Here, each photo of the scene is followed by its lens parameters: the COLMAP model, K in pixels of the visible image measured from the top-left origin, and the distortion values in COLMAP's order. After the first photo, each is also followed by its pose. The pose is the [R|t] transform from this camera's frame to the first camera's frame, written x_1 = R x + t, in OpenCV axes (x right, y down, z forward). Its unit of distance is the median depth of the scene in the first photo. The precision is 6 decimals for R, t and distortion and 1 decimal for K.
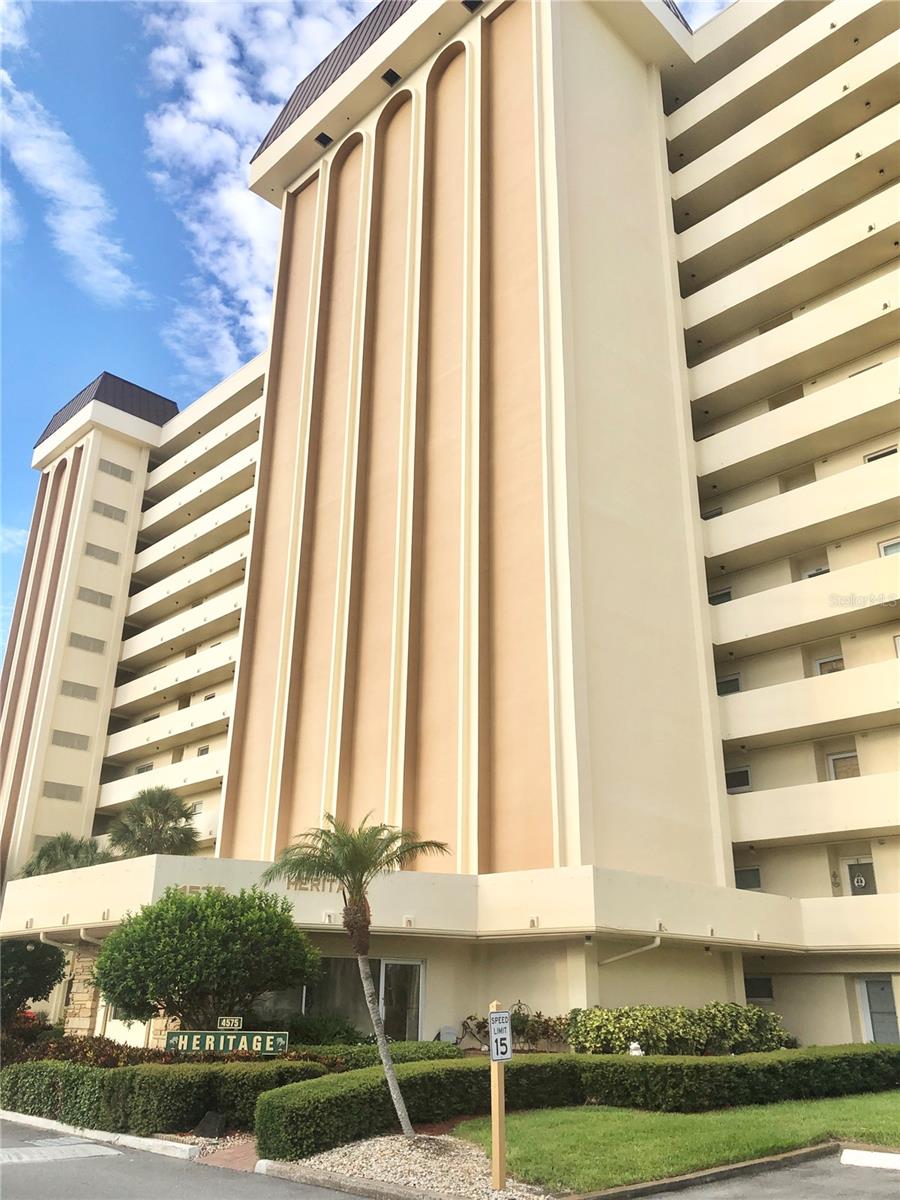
lens RADIAL K [[970.5, 0, 452.4], [0, 970.5, 602.6], [0, 0, 1]] dist [0.000226, -0.000835]
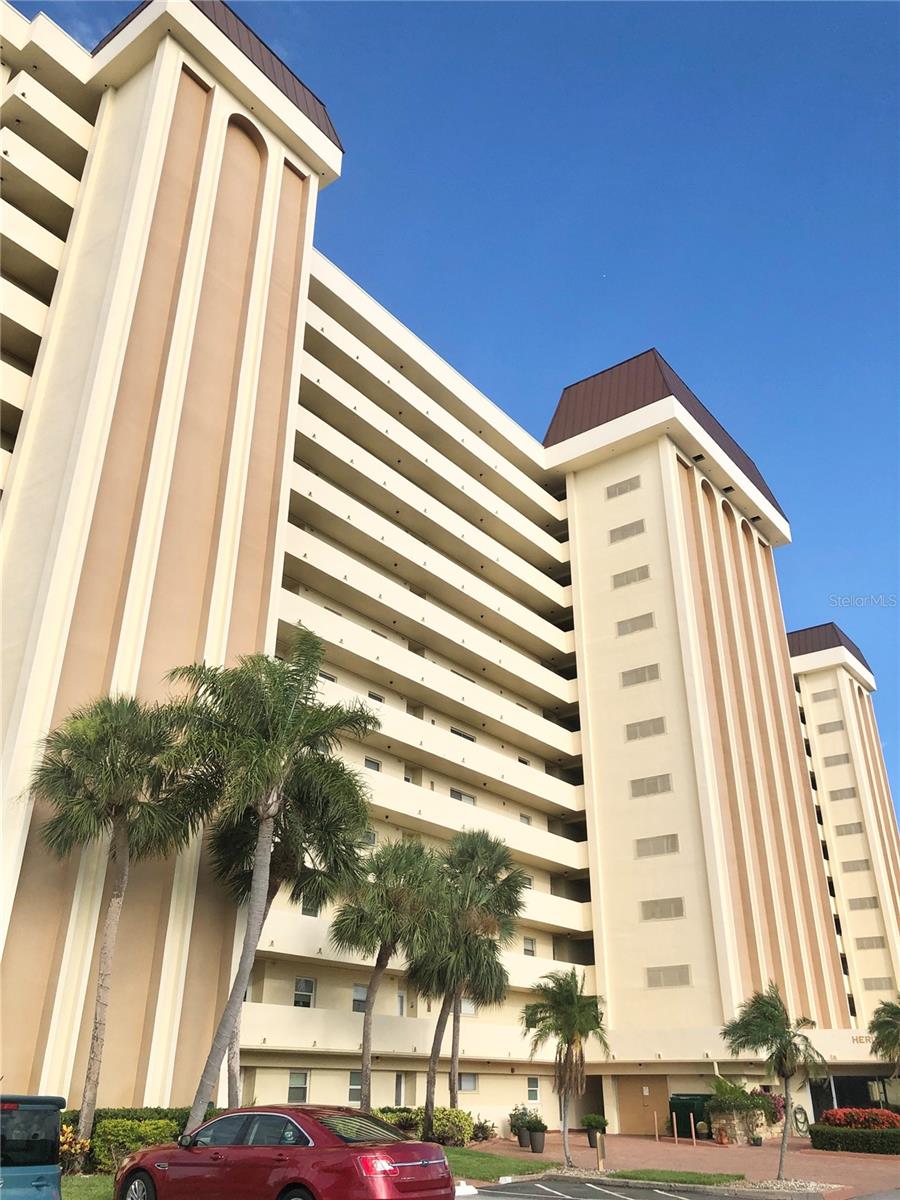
lens RADIAL K [[970.5, 0, 451.8], [0, 970.5, 596.0], [0, 0, 1]] dist [0.000226, -0.000835]
pose [[-0.133697, 0.439091, 0.888439, -1.087295], [-0.375914, 0.807019, -0.455421, 0.400857], [-0.916959, -0.394865, 0.057164, 1.021609]]
